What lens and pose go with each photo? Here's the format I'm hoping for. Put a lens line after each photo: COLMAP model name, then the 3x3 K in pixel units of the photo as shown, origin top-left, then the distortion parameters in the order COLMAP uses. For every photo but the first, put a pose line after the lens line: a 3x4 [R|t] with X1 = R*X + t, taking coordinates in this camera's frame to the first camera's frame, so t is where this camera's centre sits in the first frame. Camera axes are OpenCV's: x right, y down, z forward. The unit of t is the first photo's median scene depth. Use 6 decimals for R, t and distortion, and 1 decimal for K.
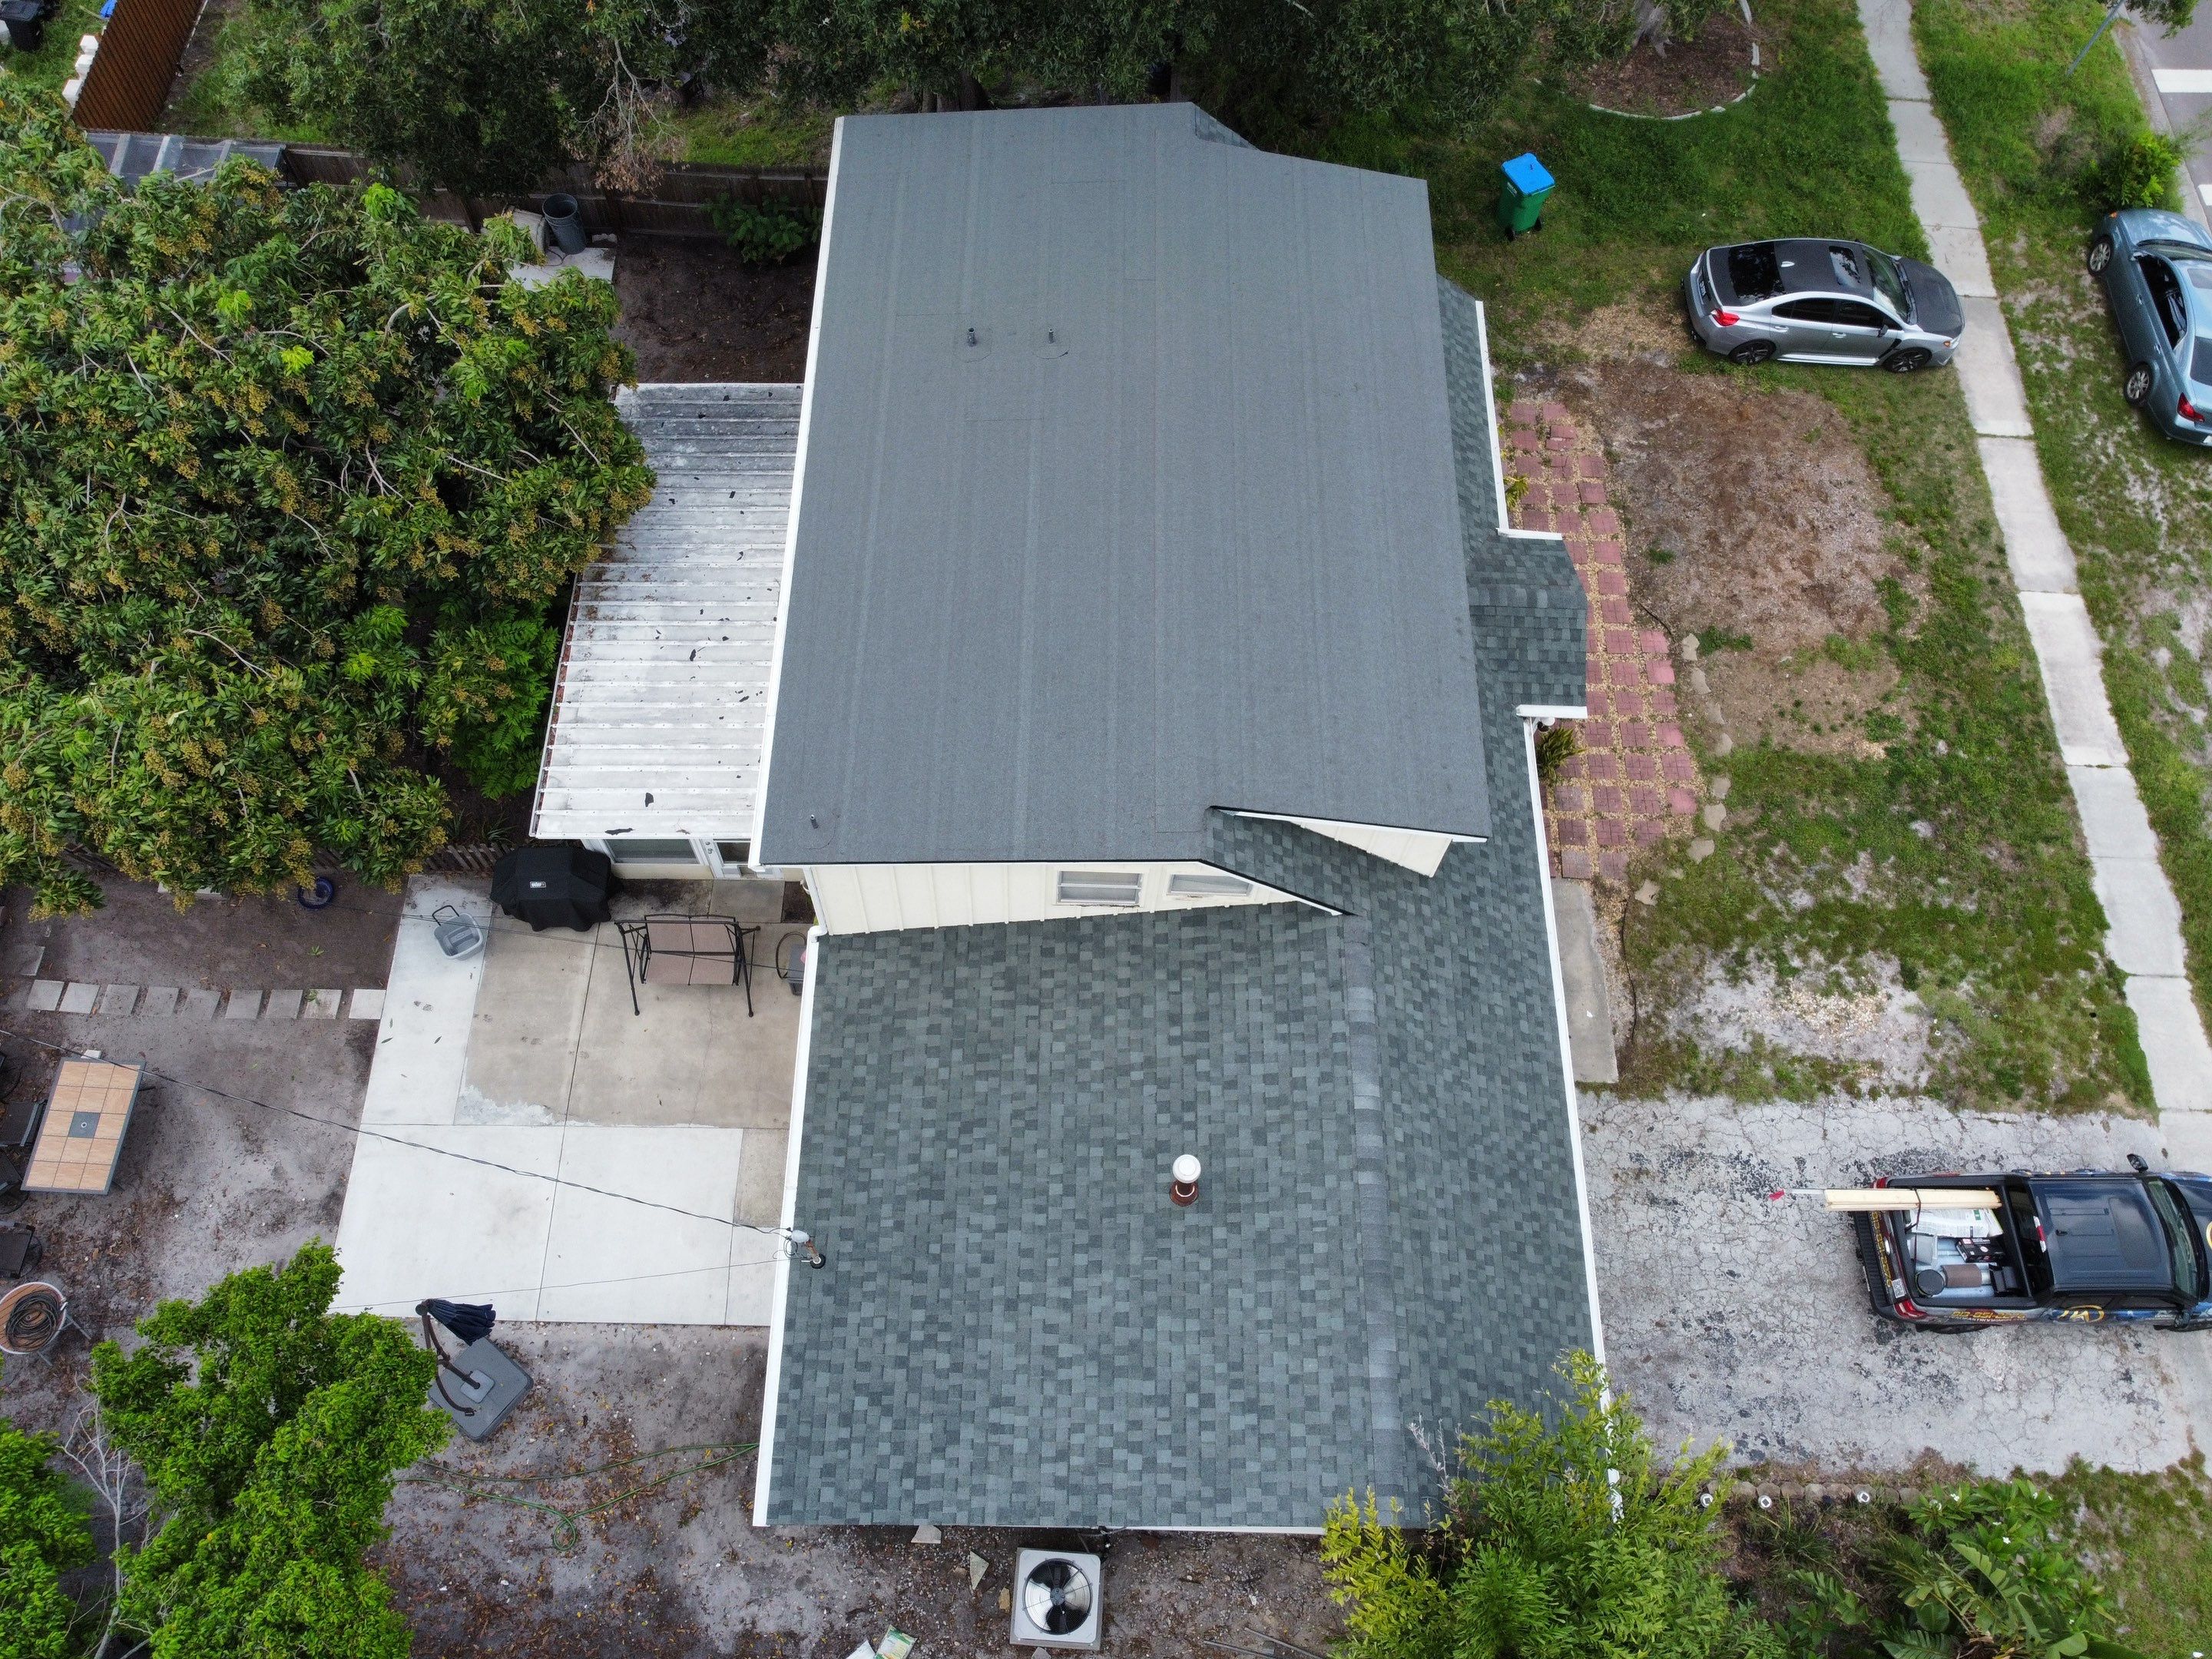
lens RADIAL K [[1681.9, 0, 1084.8], [0, 1681.9, 801.1], [0, 0, 1]] dist [0.008314, -0.020840]
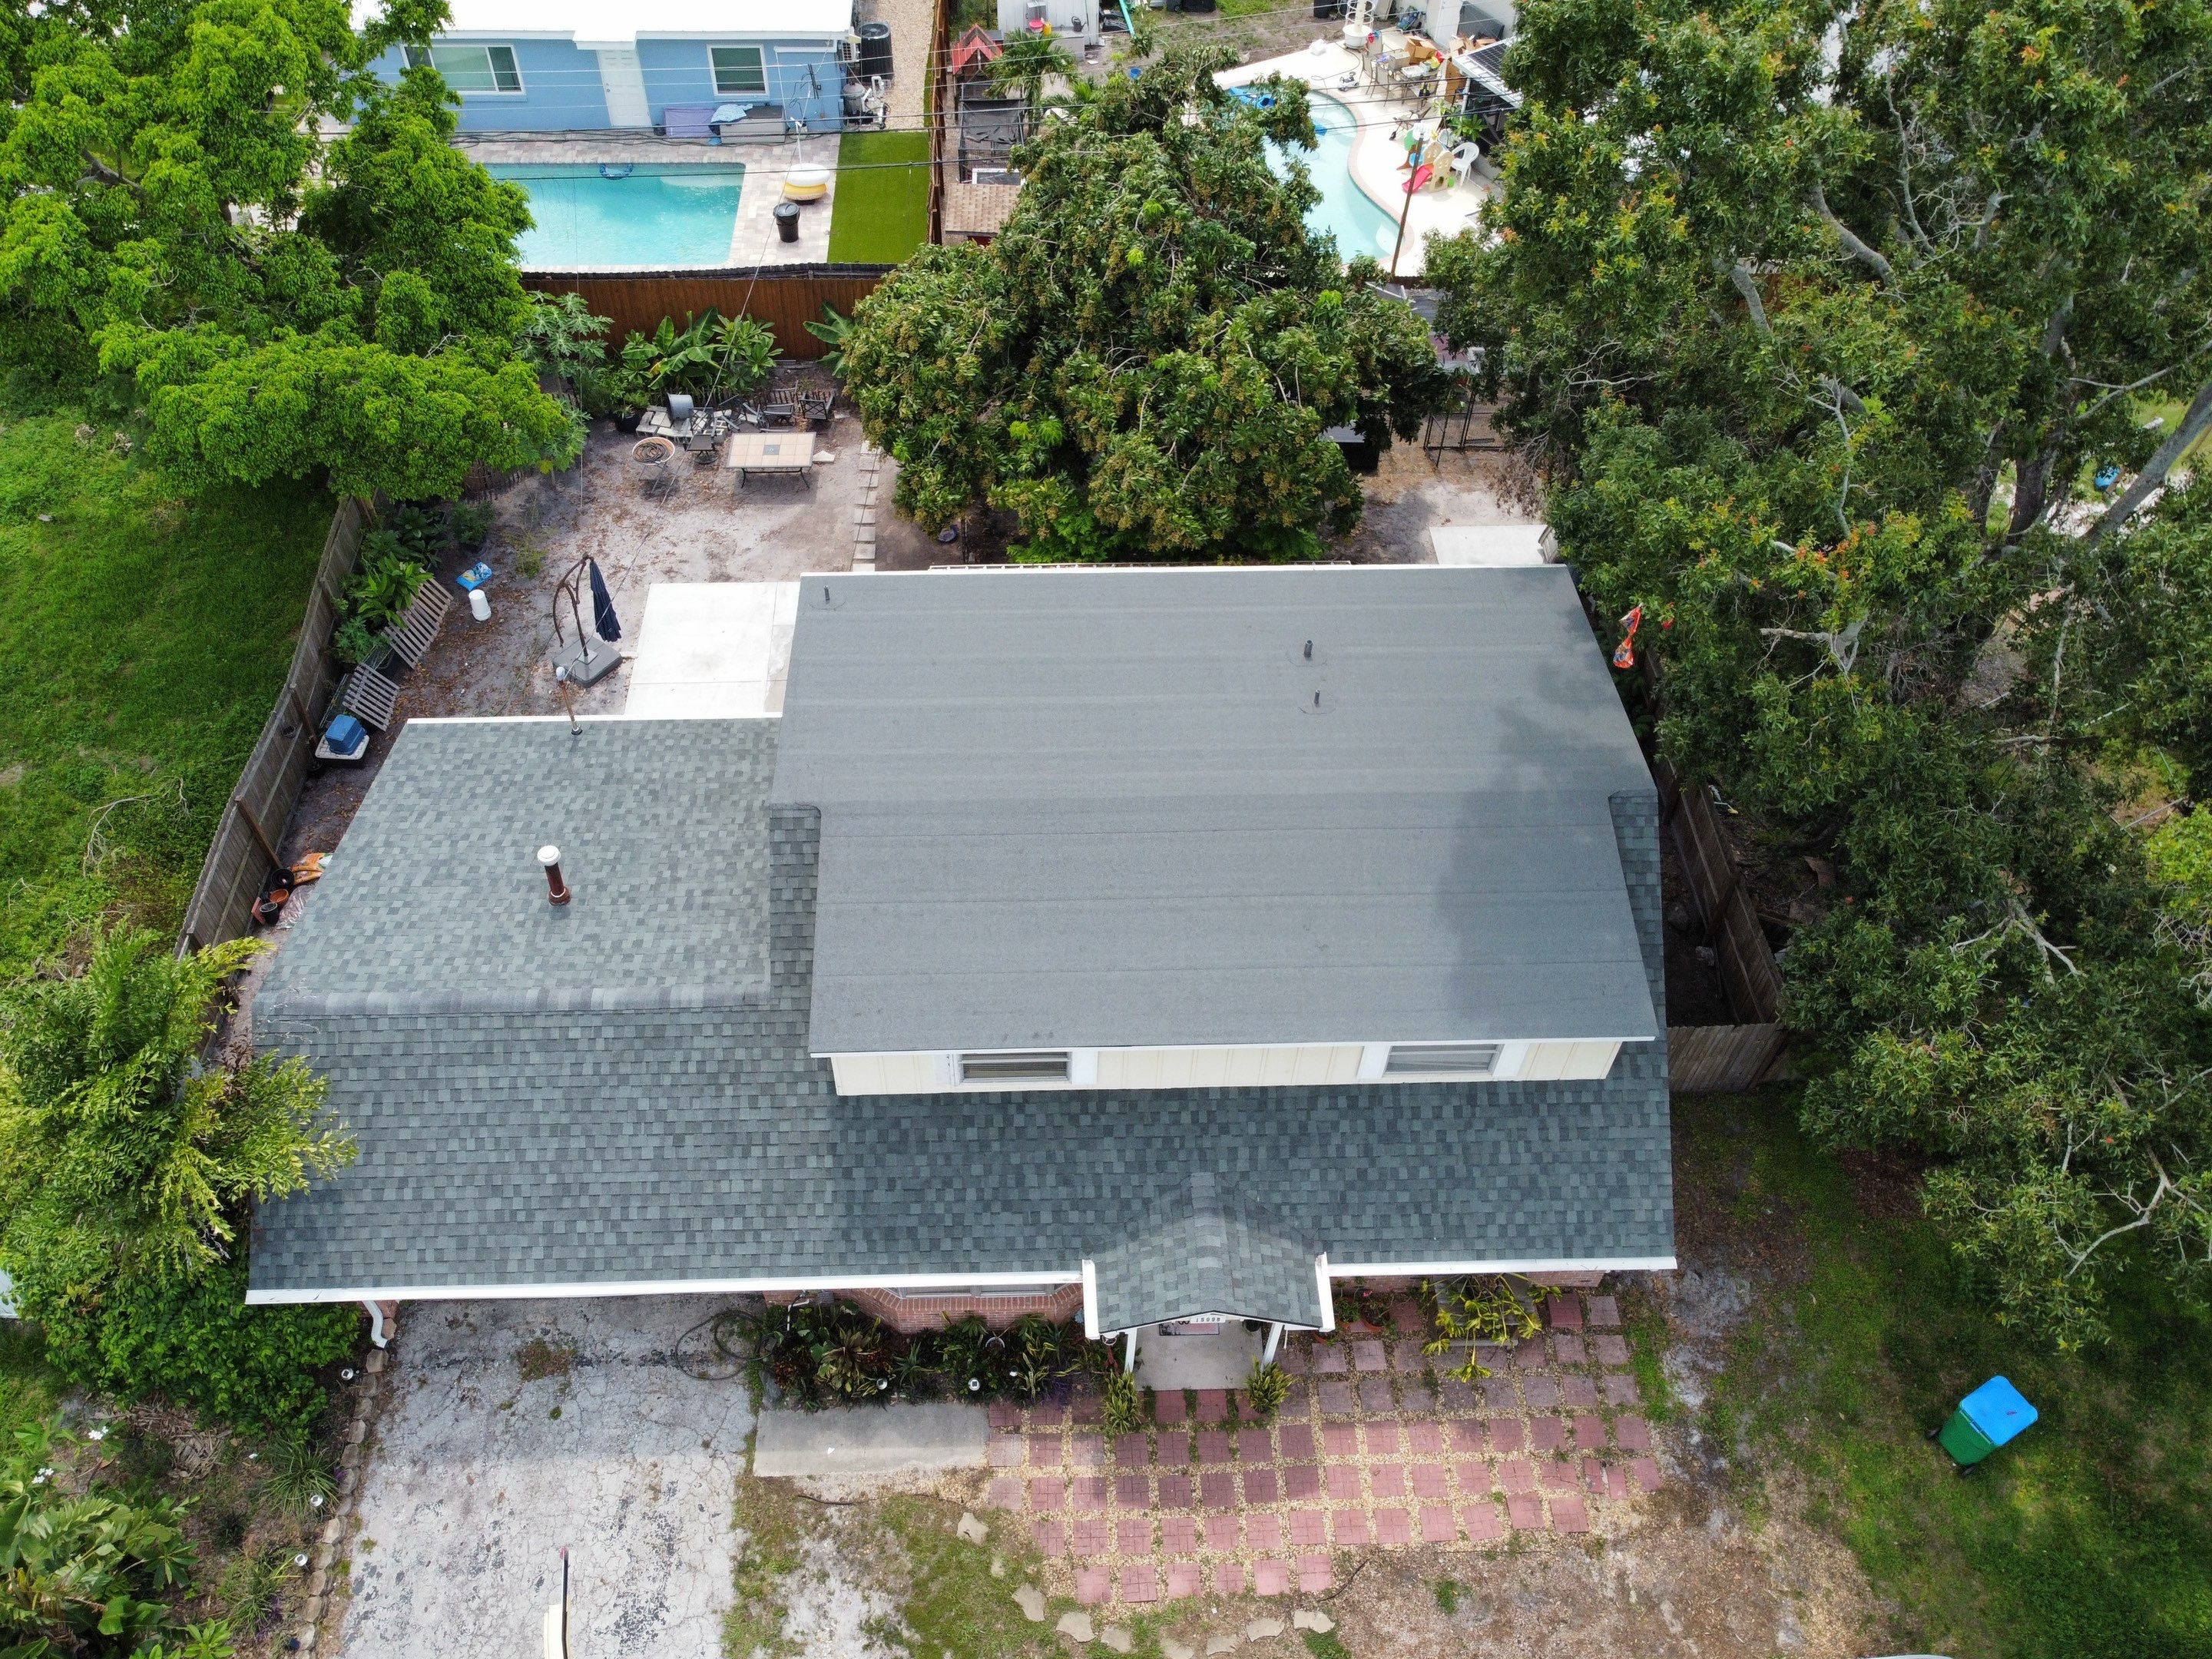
lens RADIAL K [[1681.9, 0, 1082.4], [0, 1681.9, 801.4], [0, 0, 1]] dist [0.008314, -0.020840]
pose [[0.052248, 0.741563, -0.668845, 0.686479], [-0.899988, 0.325216, 0.290270, -0.399859], [0.432772, 0.586787, 0.684390, 0.218785]]
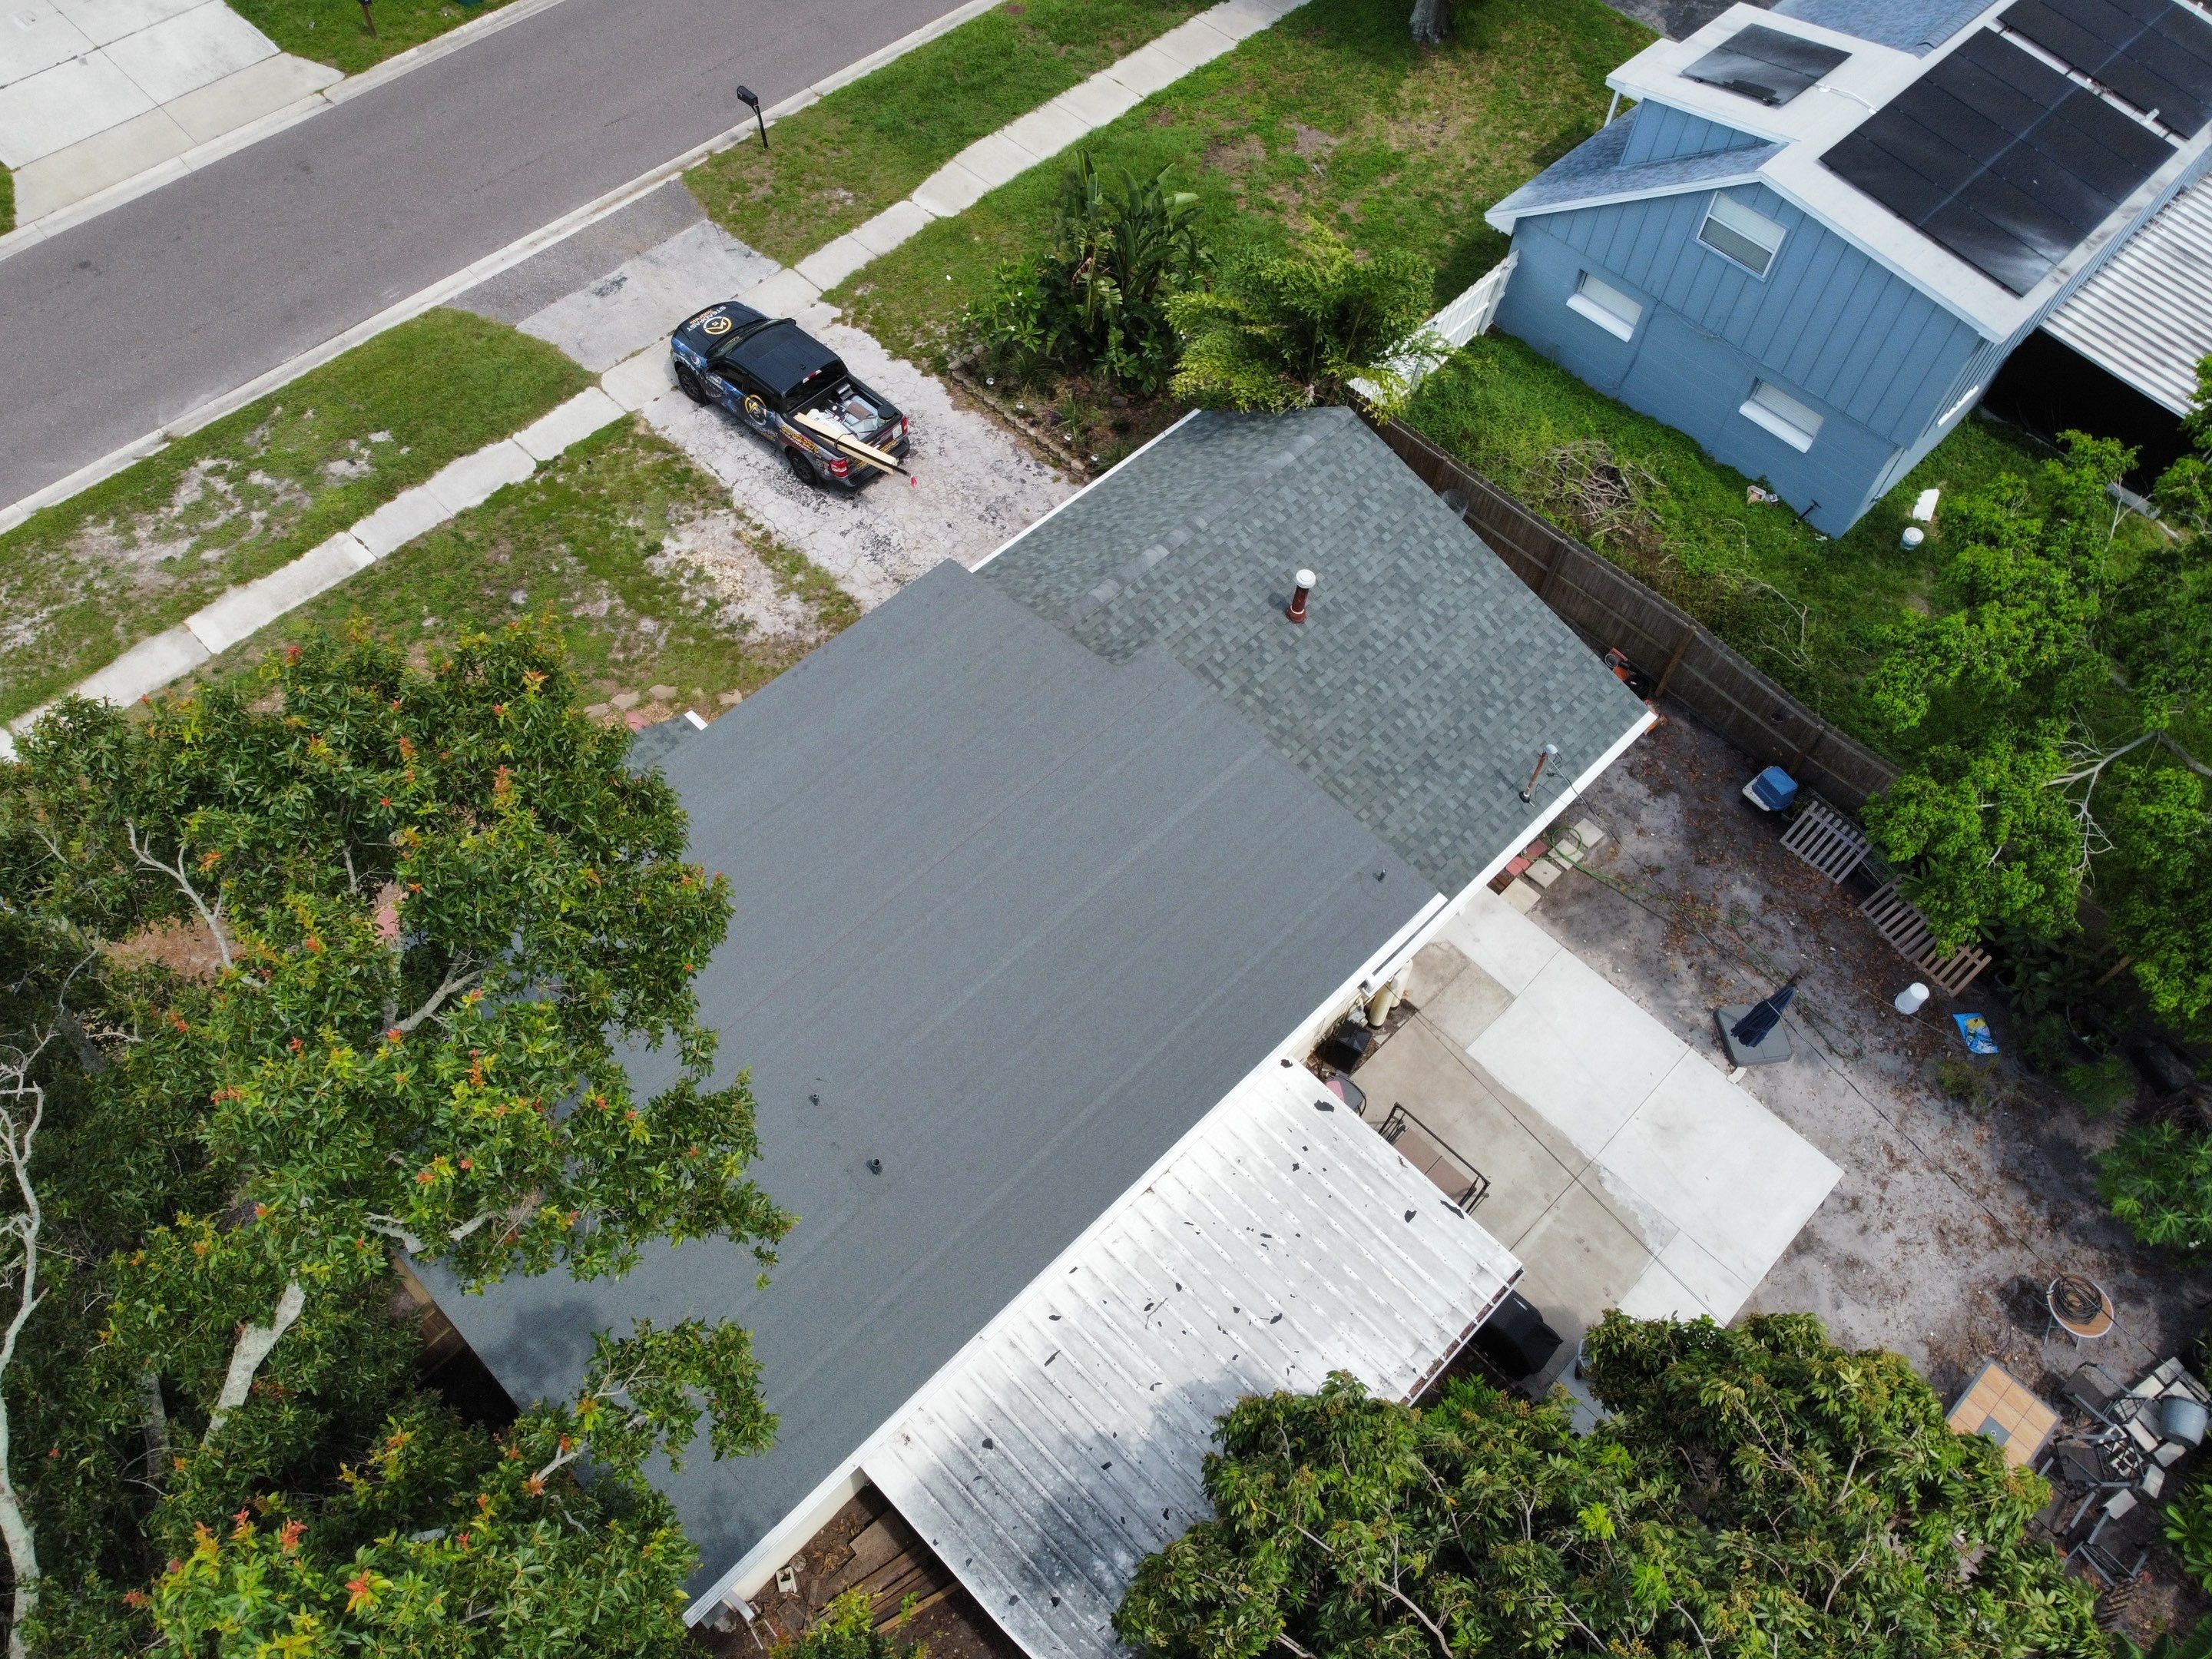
lens RADIAL K [[1681.9, 0, 1077.2], [0, 1681.9, 795.7], [0, 0, 1]] dist [0.008314, -0.020840]
pose [[-0.712853, -0.615763, 0.335672, -0.285105], [0.600297, -0.288269, 0.746019, -0.733928], [-0.362607, 0.733305, 0.575134, 0.316481]]
